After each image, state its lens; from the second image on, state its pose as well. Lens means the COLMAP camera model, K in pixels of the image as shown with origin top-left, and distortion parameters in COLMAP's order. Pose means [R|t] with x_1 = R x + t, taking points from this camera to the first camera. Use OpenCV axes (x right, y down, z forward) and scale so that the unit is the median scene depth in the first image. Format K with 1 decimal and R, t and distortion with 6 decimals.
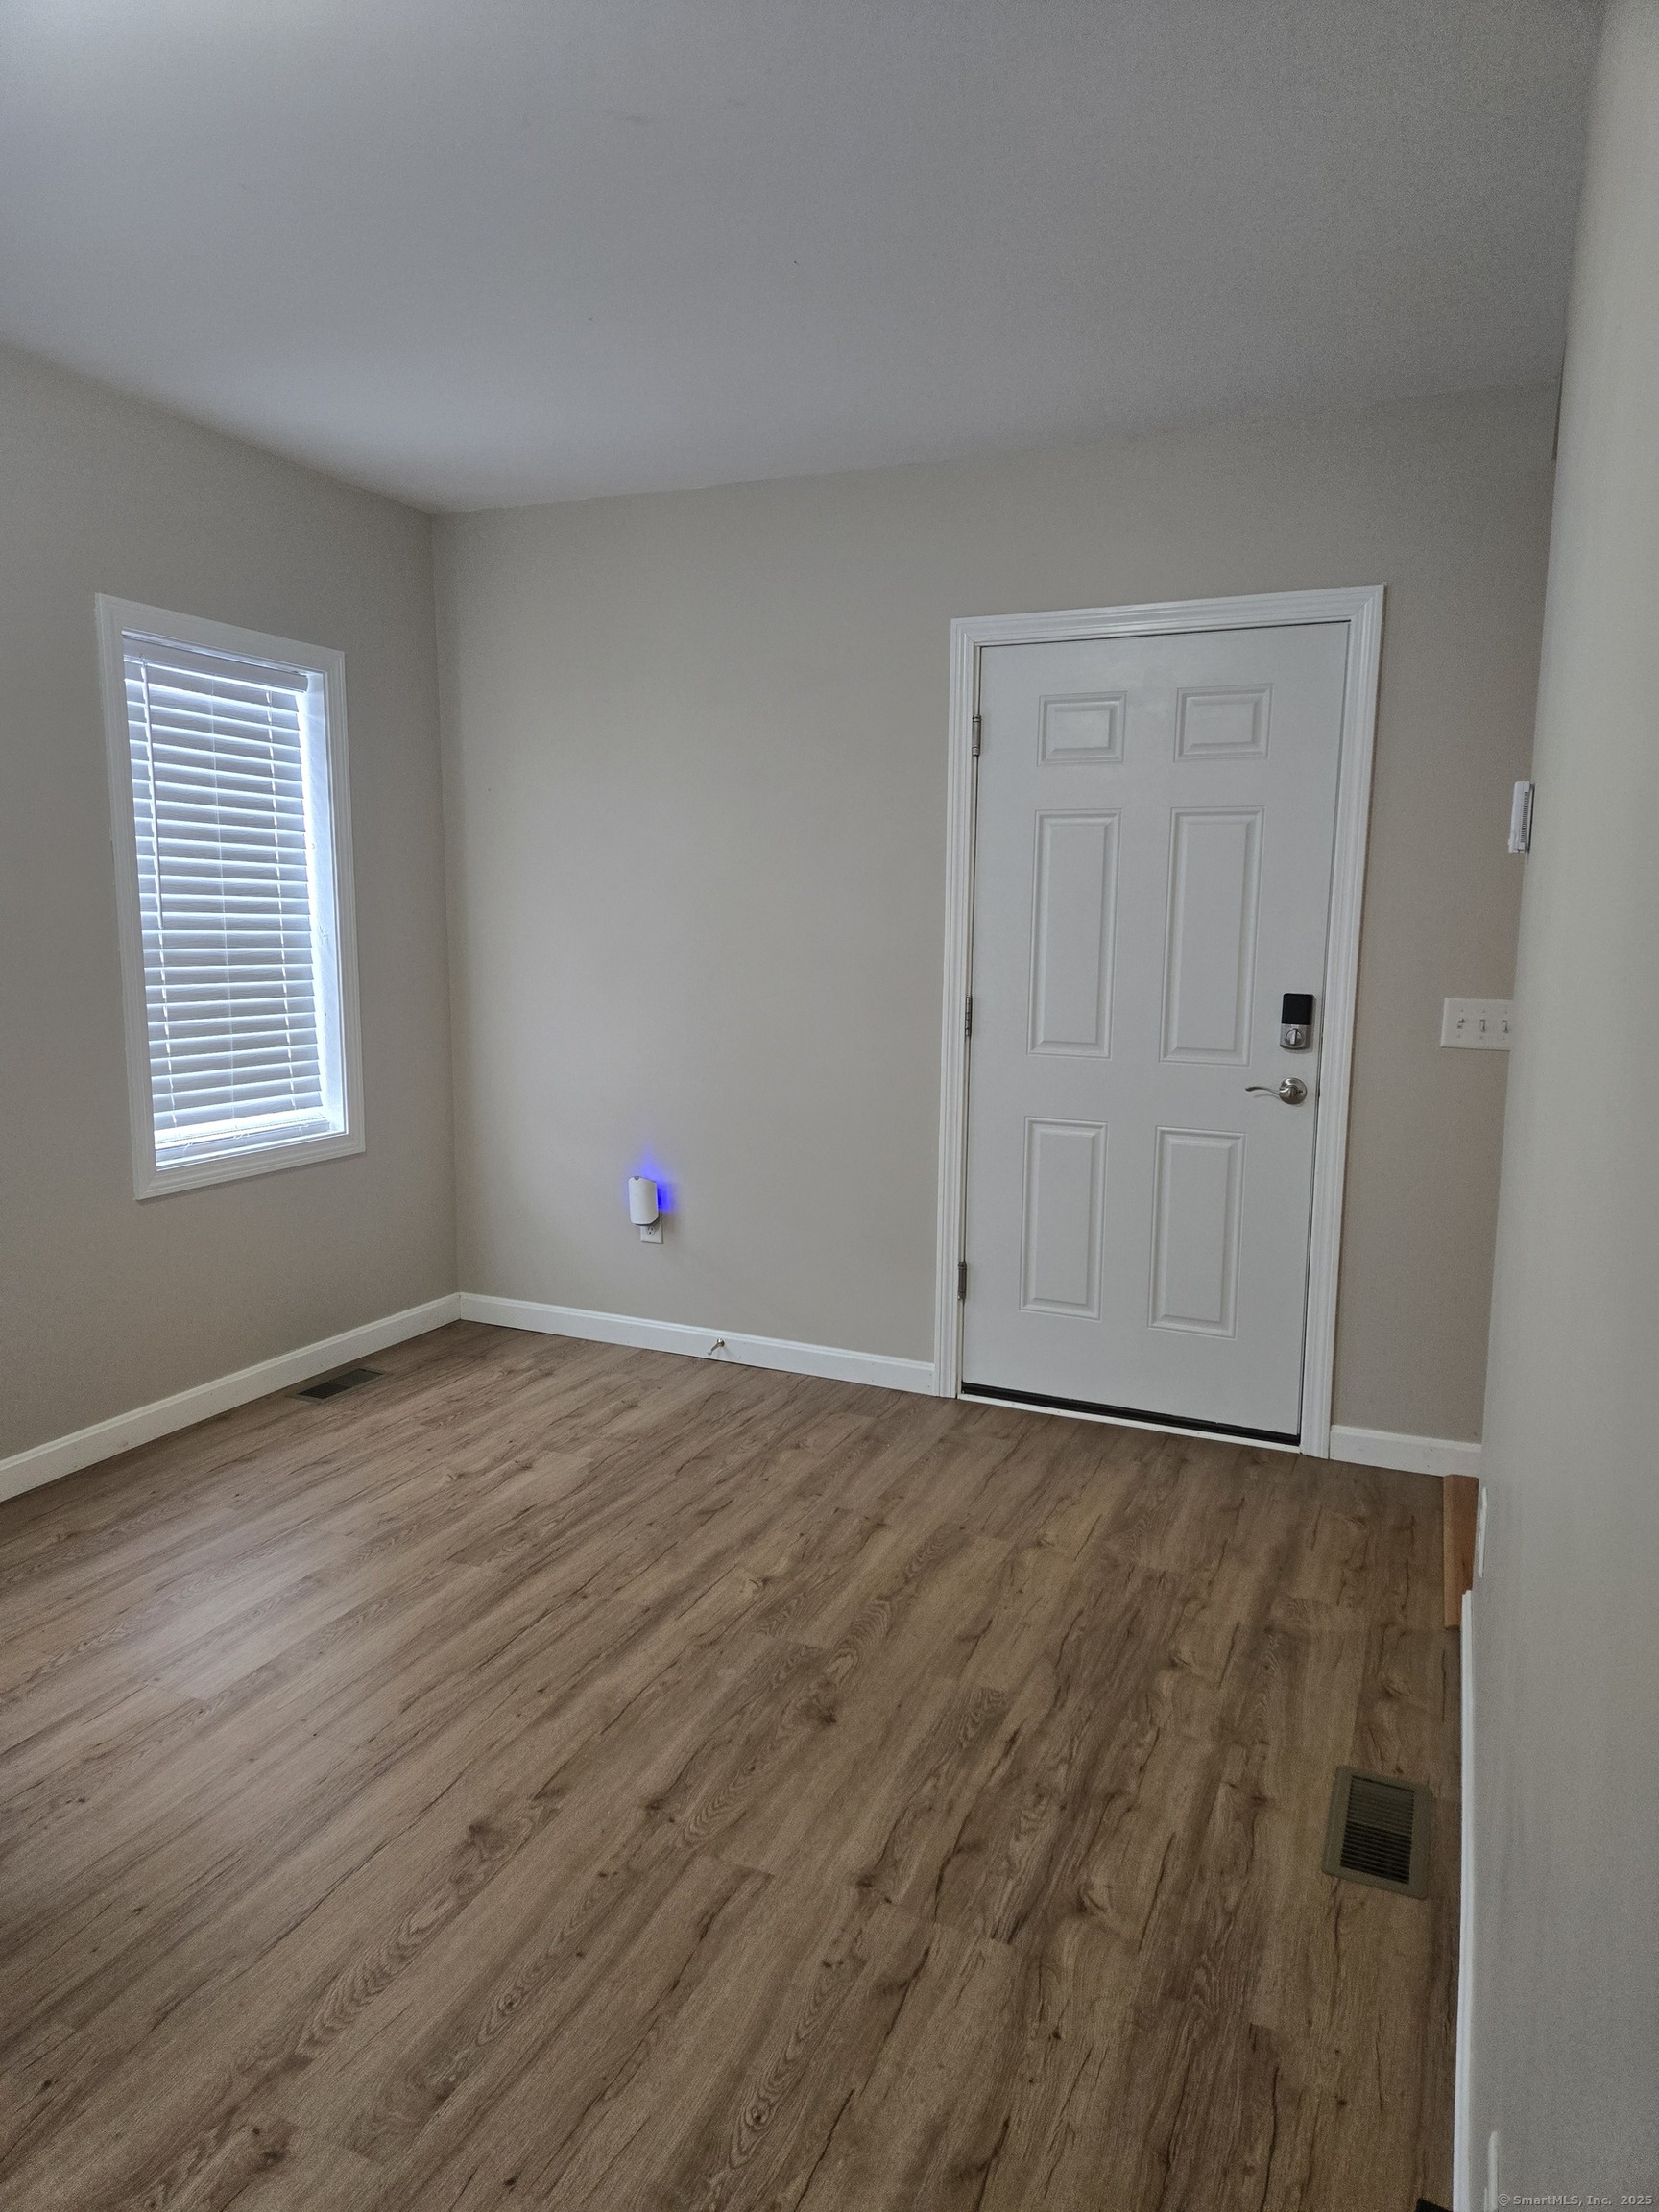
lens RADIAL K [[1482.4, 0, 822.5], [0, 1482.4, 1092.2], [0, 0, 1]] dist [0.076351, -0.061857]
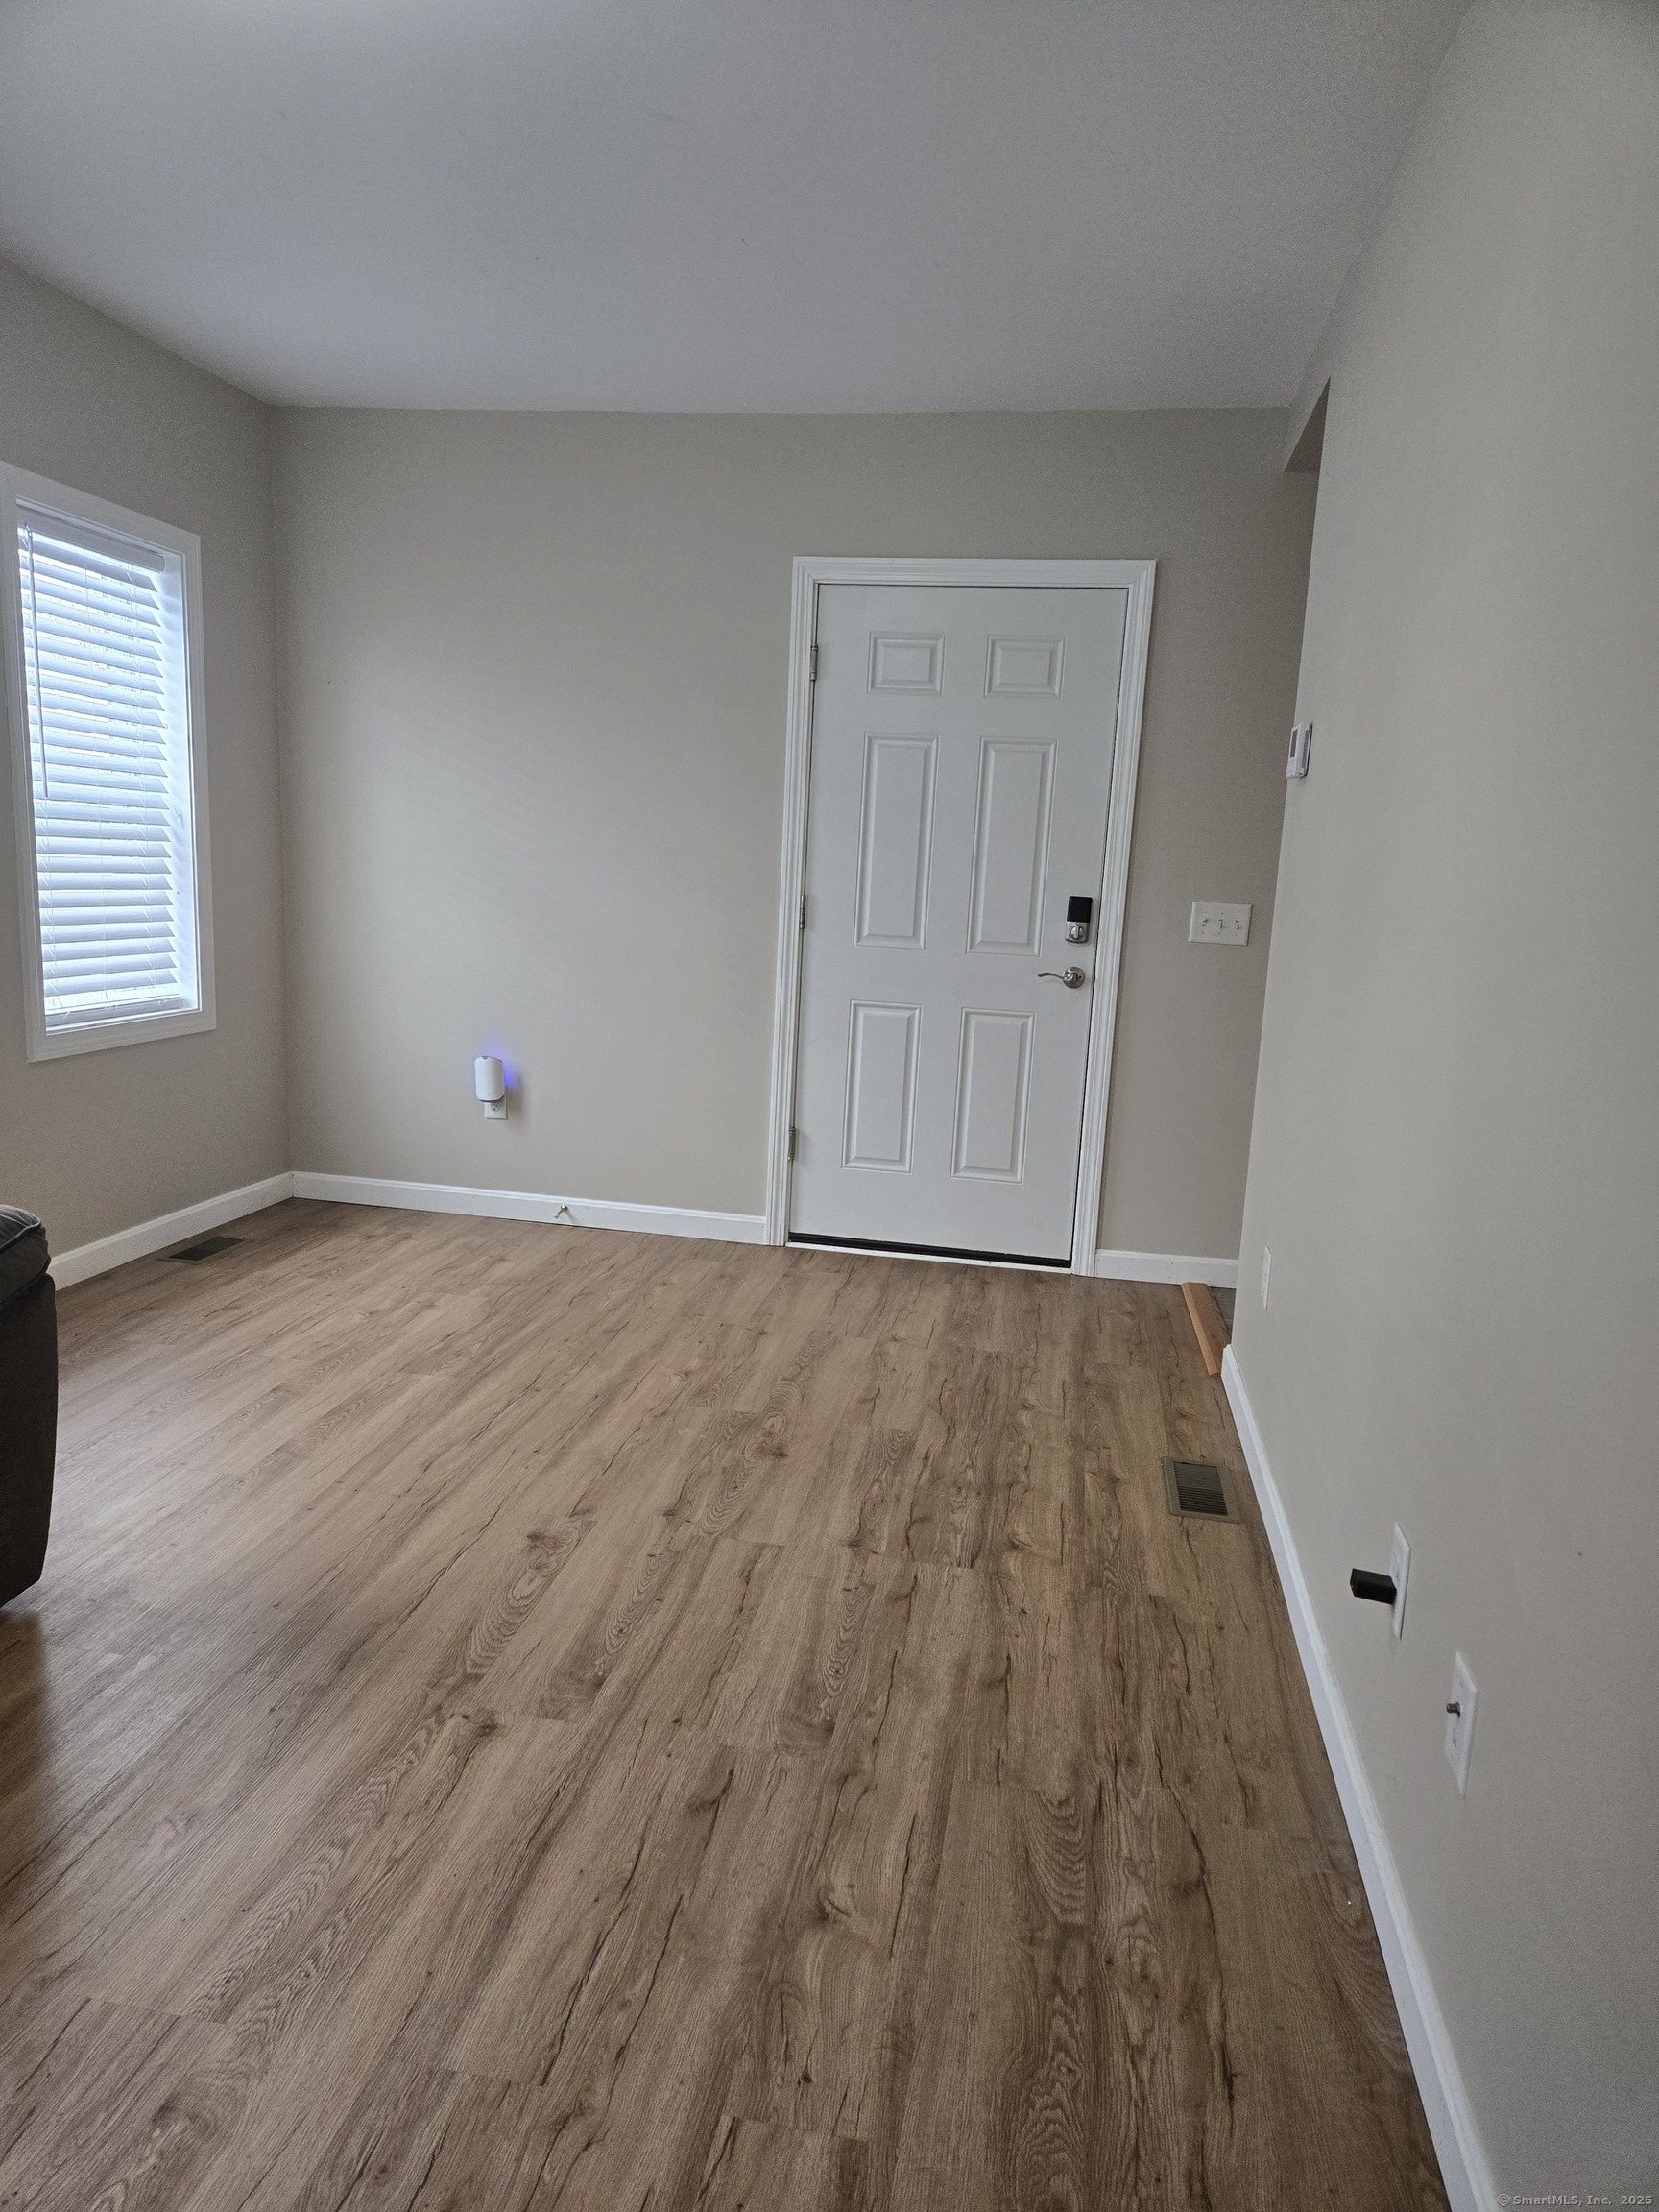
lens RADIAL K [[1482.4, 0, 834.9], [0, 1482.4, 1099.4], [0, 0, 1]] dist [0.076351, -0.061857]
pose [[0.969560, -0.004158, 0.244817, -0.192085], [-0.006661, 0.999038, 0.043348, 0.053034], [-0.244761, -0.043660, 0.968600, -0.146728]]
